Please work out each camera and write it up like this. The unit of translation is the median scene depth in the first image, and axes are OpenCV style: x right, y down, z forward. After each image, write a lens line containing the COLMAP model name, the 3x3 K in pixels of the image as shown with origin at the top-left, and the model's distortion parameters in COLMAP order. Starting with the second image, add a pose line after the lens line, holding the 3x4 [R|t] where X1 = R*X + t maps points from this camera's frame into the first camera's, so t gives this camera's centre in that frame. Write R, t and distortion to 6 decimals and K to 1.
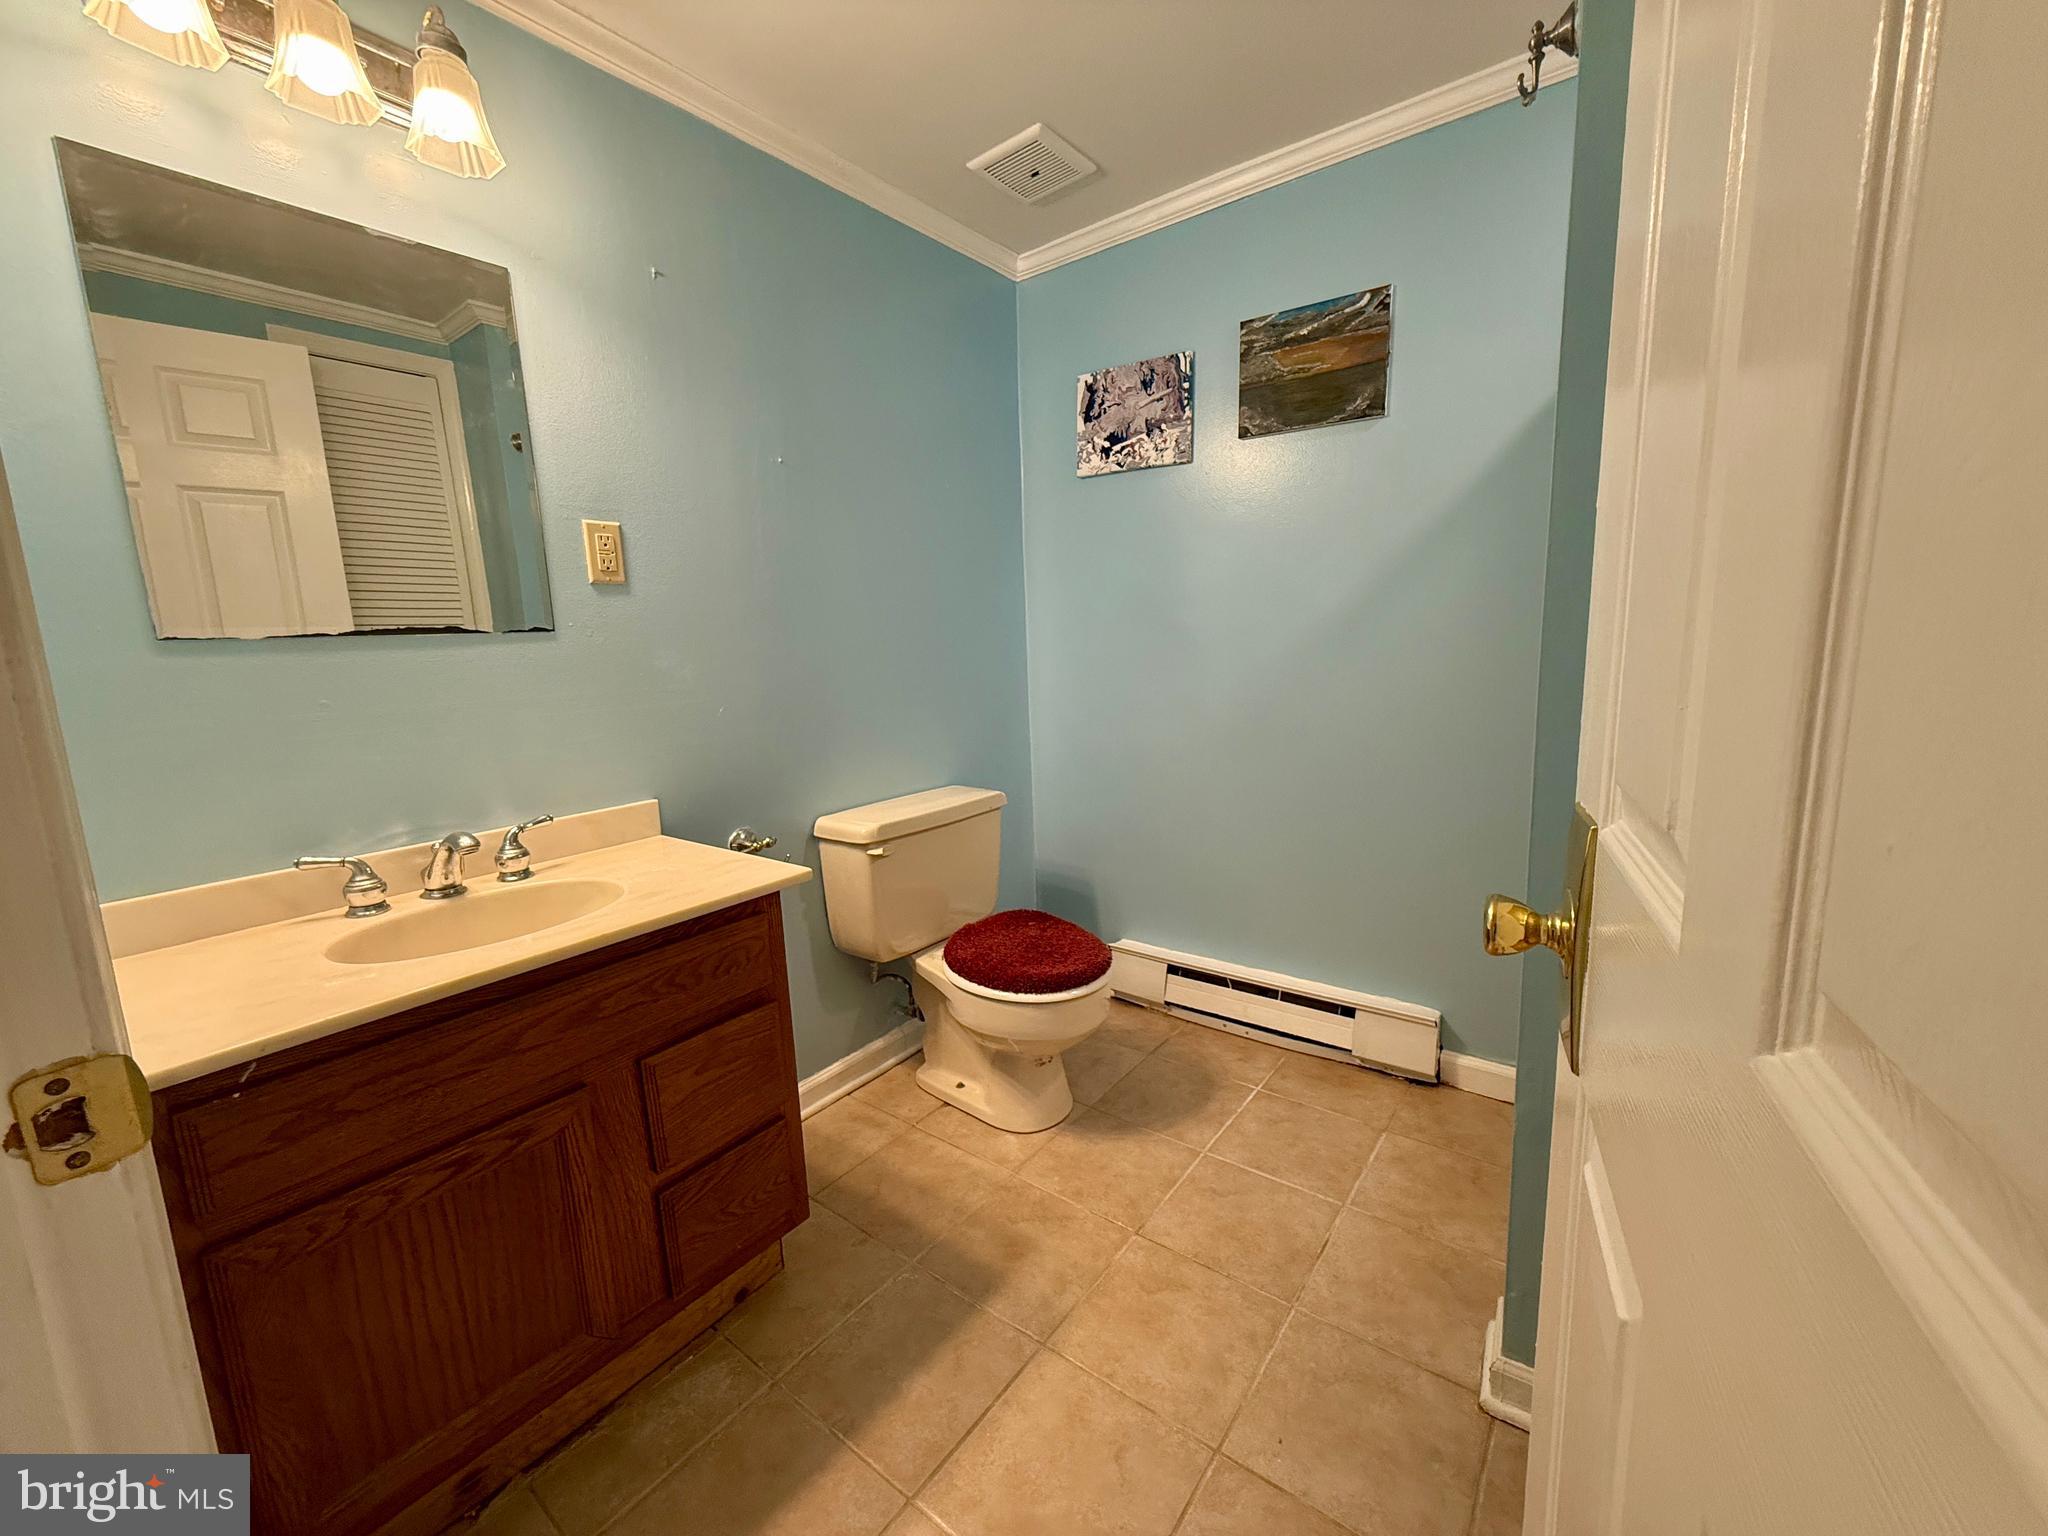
lens RADIAL K [[813.5, 0, 1025.8], [0, 813.5, 765.7], [0, 0, 1]] dist [0.000087, 0.000524]
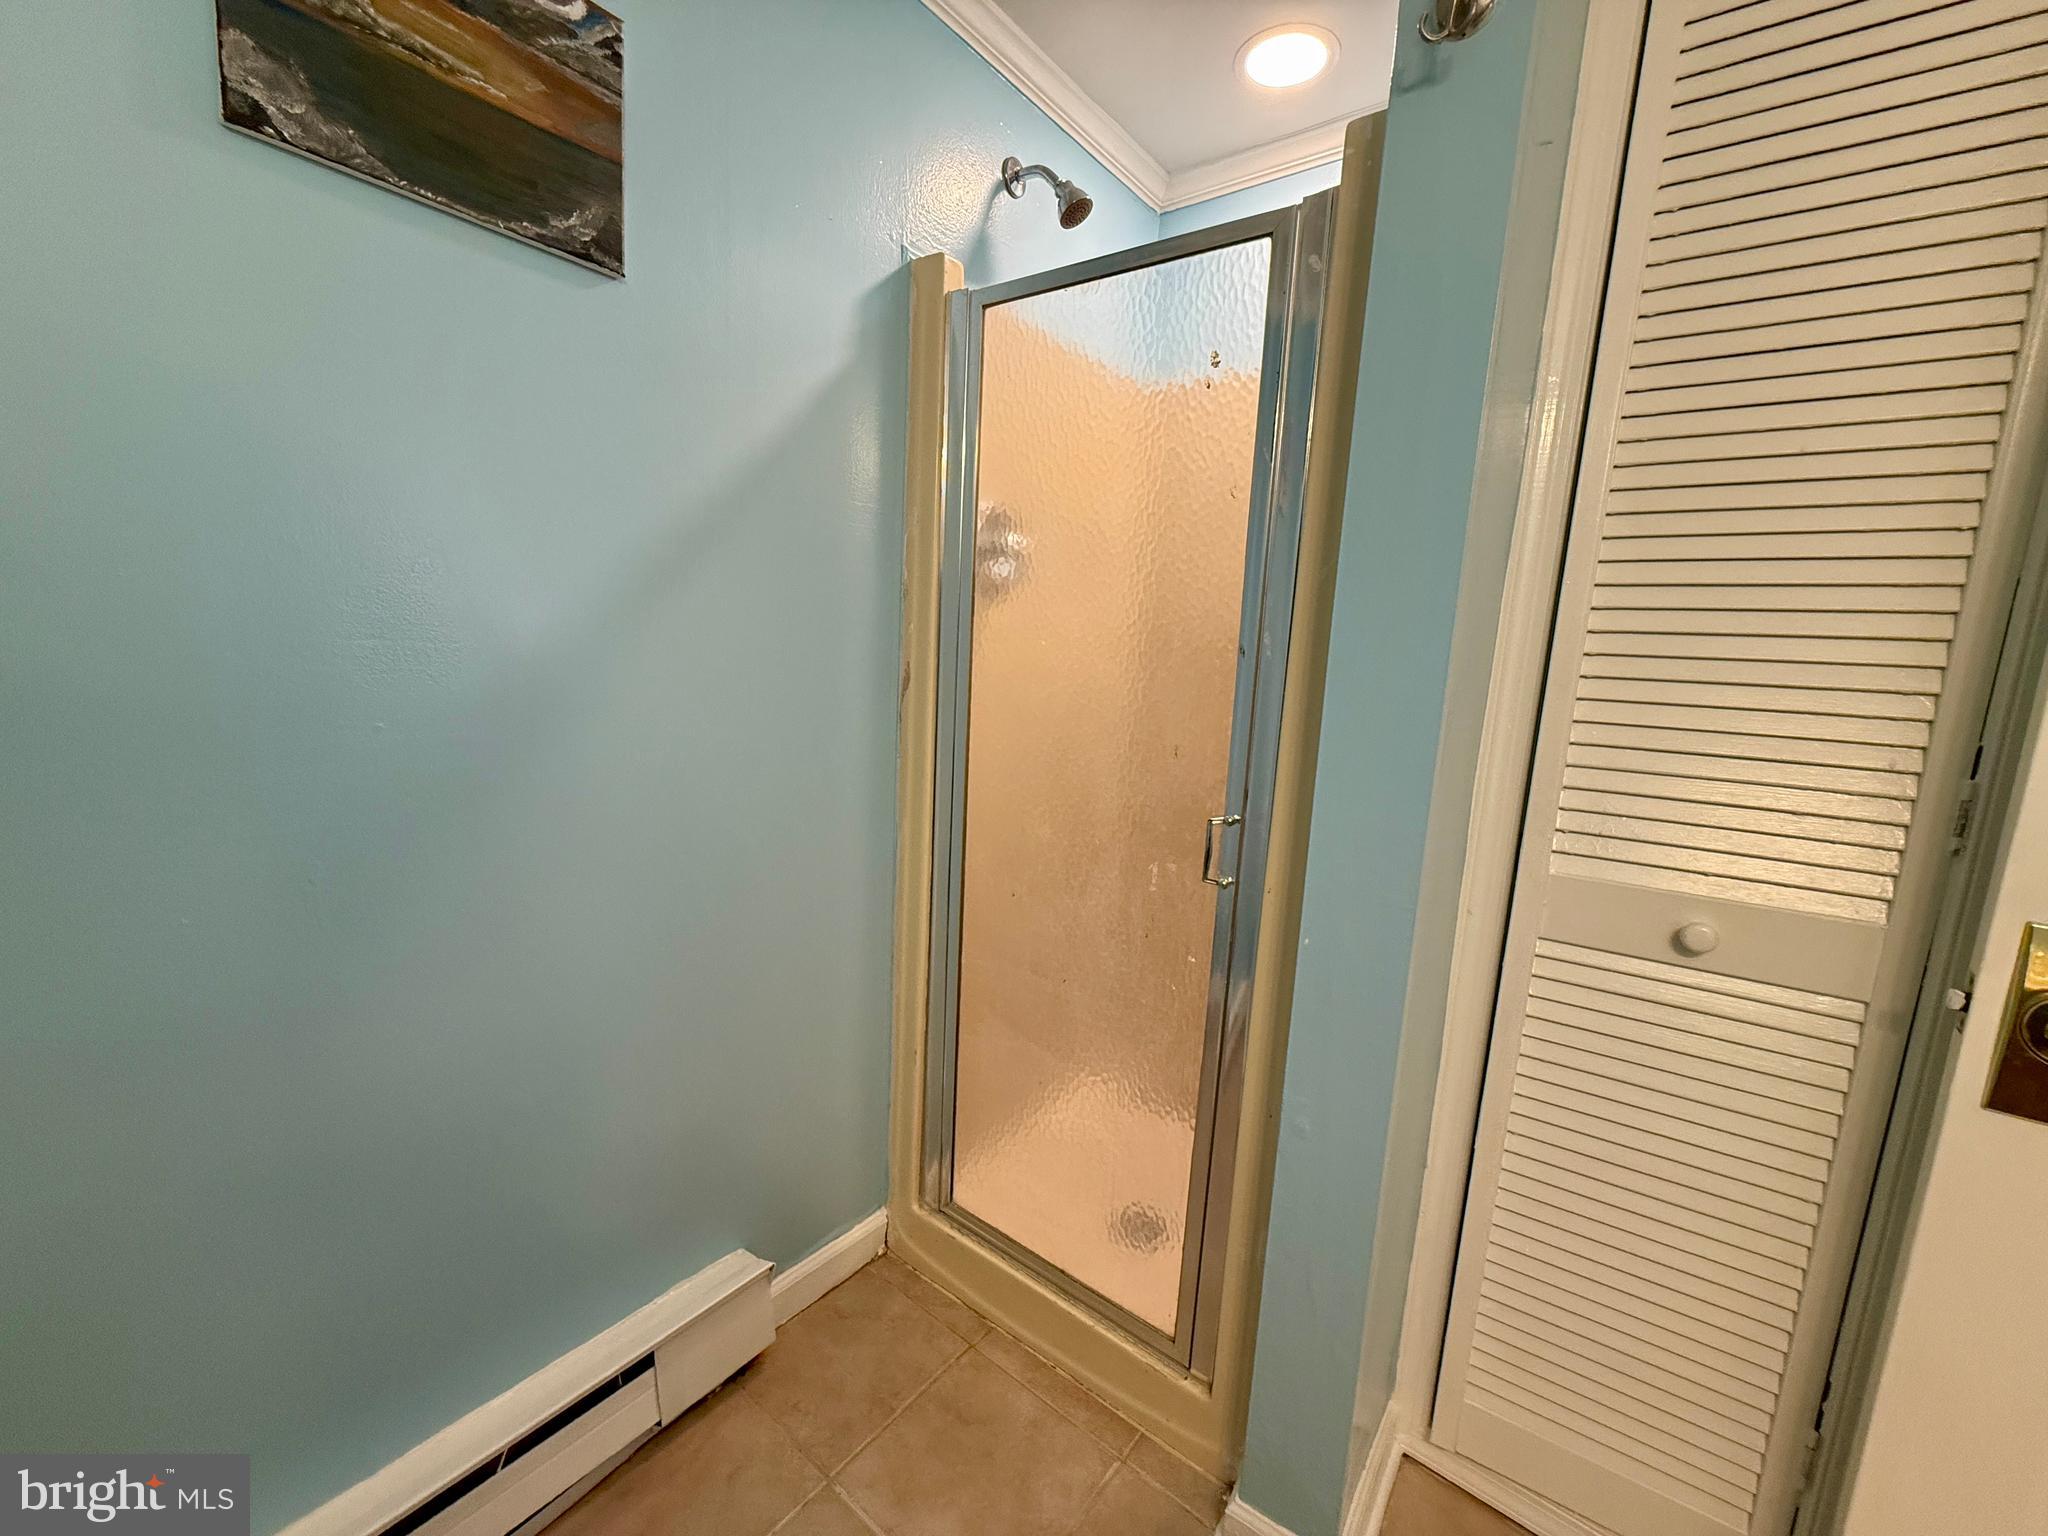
lens RADIAL K [[813.5, 0, 1020.8], [0, 813.5, 761.8], [0, 0, 1]] dist [0.000087, 0.000524]
pose [[0.022383, -0.120135, 0.992505, -0.109158], [0.116320, 0.986324, 0.116763, -0.153089], [-0.992960, 0.112835, 0.036051, 0.753153]]
